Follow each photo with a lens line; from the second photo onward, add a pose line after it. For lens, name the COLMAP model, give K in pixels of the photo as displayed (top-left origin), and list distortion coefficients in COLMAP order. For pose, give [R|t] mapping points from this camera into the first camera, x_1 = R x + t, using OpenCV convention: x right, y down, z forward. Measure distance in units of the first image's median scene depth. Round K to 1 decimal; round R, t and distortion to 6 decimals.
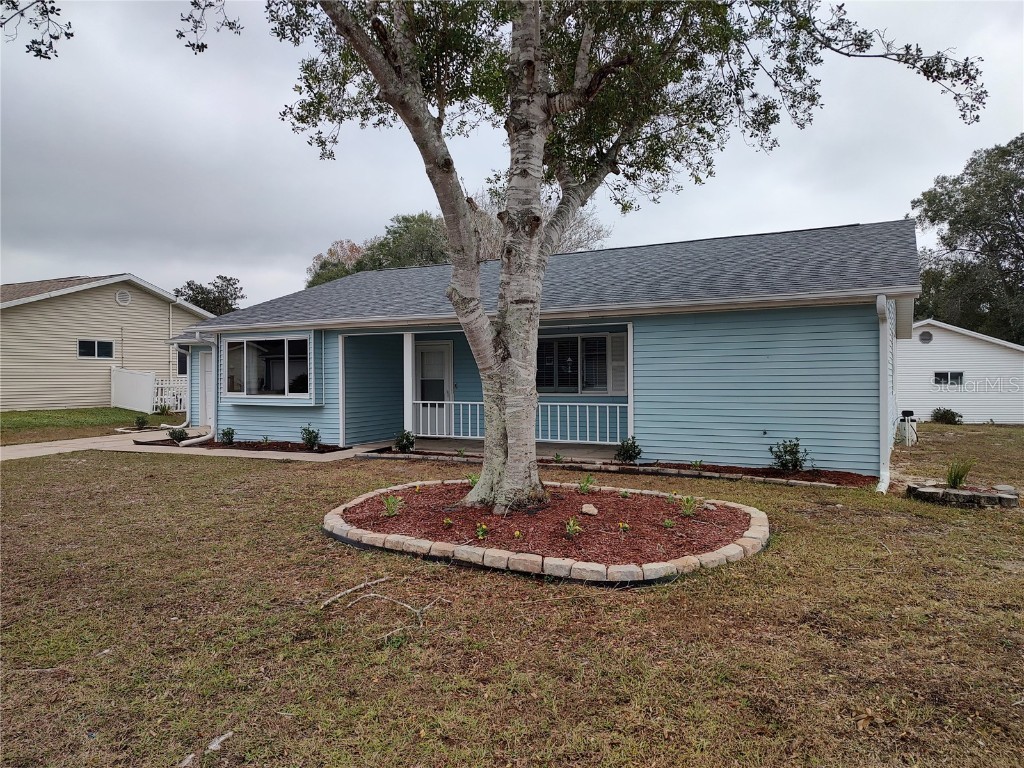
lens RADIAL K [[722.0, 0, 536.7], [0, 722.0, 379.4], [0, 0, 1]] dist [0.087793, -0.162128]
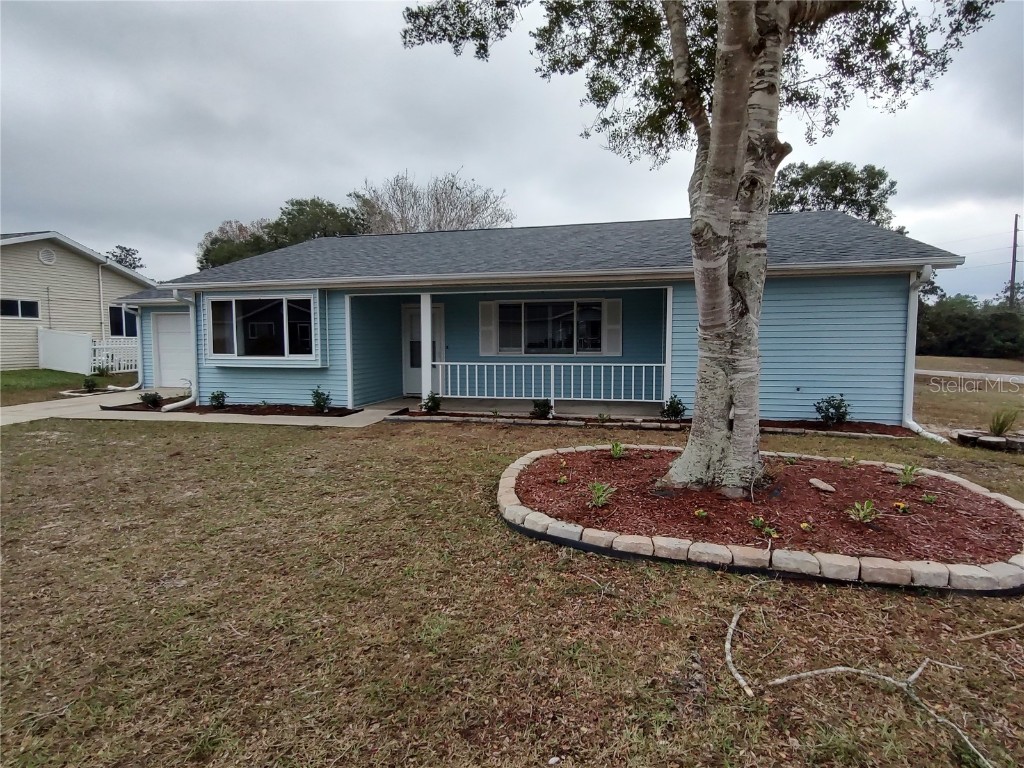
lens RADIAL K [[547.6, 0, 522.7], [0, 547.6, 379.9], [0, 0, 1]] dist [-0.002782, -0.000739]
pose [[0.969837, -0.014681, 0.243313, -0.220938], [-0.002037, 0.997661, 0.068319, 0.002225], [-0.243747, -0.066754, 0.967539, 0.220656]]
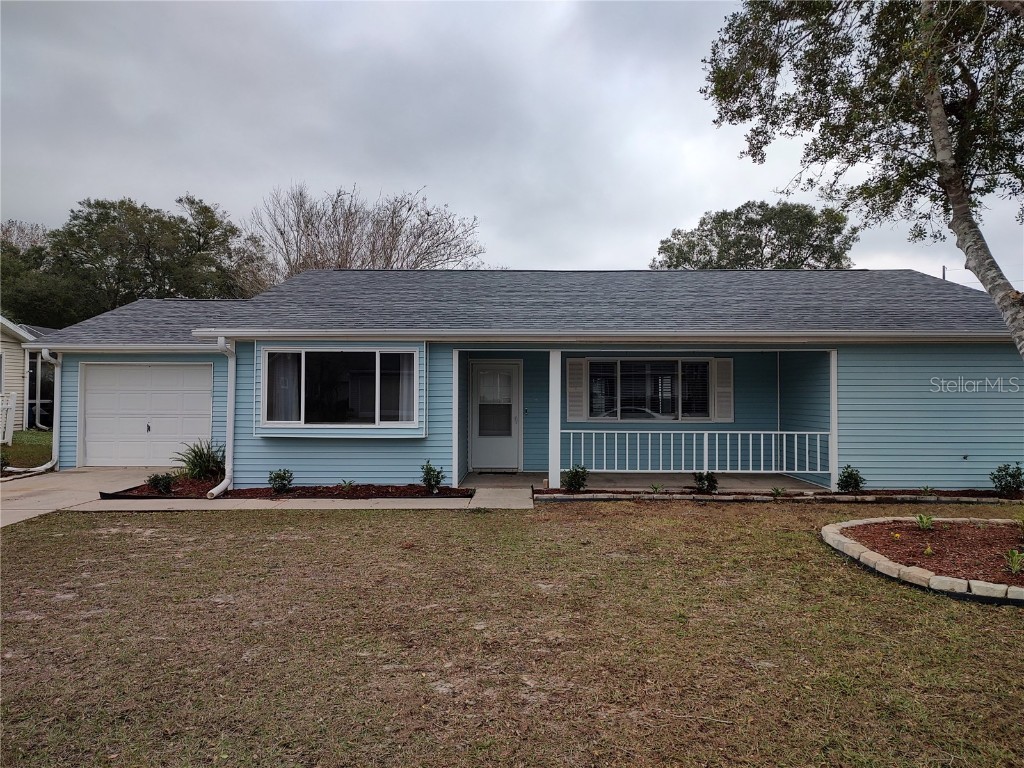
lens RADIAL K [[718.6, 0, 512.0], [0, 718.6, 384.0], [0, 0, 1]] dist [0.020526, -0.000963]
pose [[0.891609, 0.016743, 0.452497, -0.573354], [-0.006836, 0.999700, -0.023519, -0.004148], [-0.452755, 0.017877, 0.891456, 0.258044]]
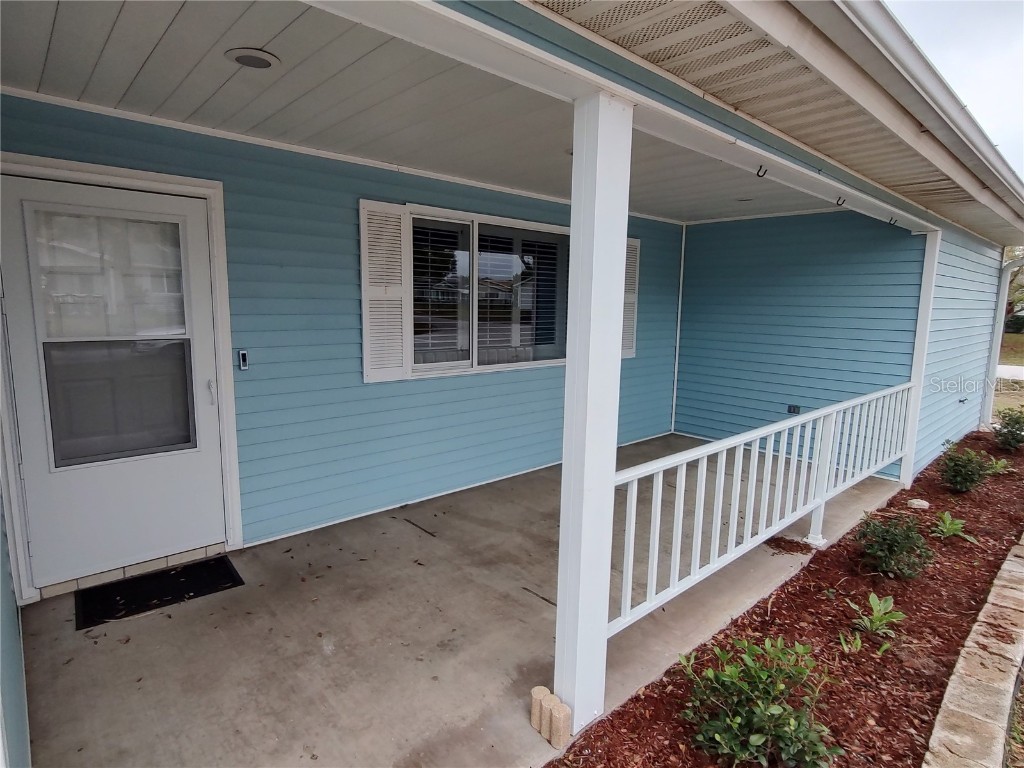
lens RADIAL K [[556.4, 0, 508.8], [0, 556.4, 386.7], [0, 0, 1]] dist [-0.004800, -0.001452]
pose [[0.350977, -0.127370, 0.927681, -0.297551], [-0.011071, 0.990072, 0.140125, -0.013650], [-0.936319, -0.059451, 0.346083, 0.924538]]
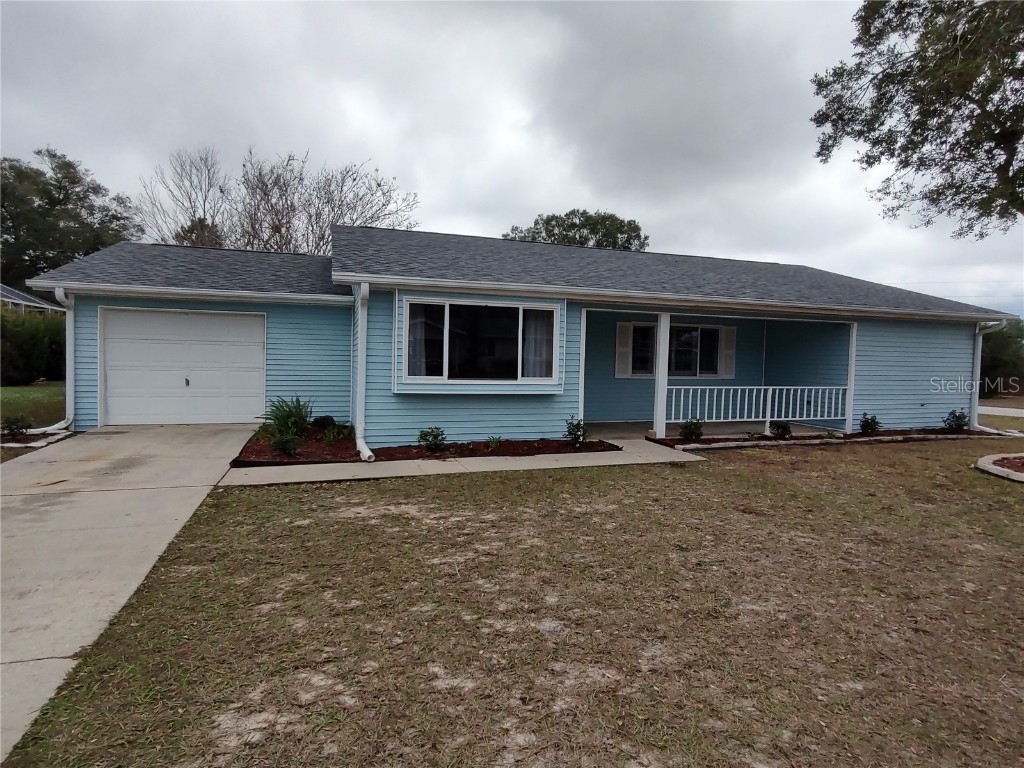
lens RADIAL K [[556.4, 0, 508.8], [0, 556.4, 386.7], [0, 0, 1]] dist [-0.004800, -0.001452]
pose [[0.702048, -0.015313, 0.711965, -0.788723], [-0.020697, 0.998908, 0.041893, 0.004150], [-0.711828, -0.044146, 0.700965, 0.604508]]
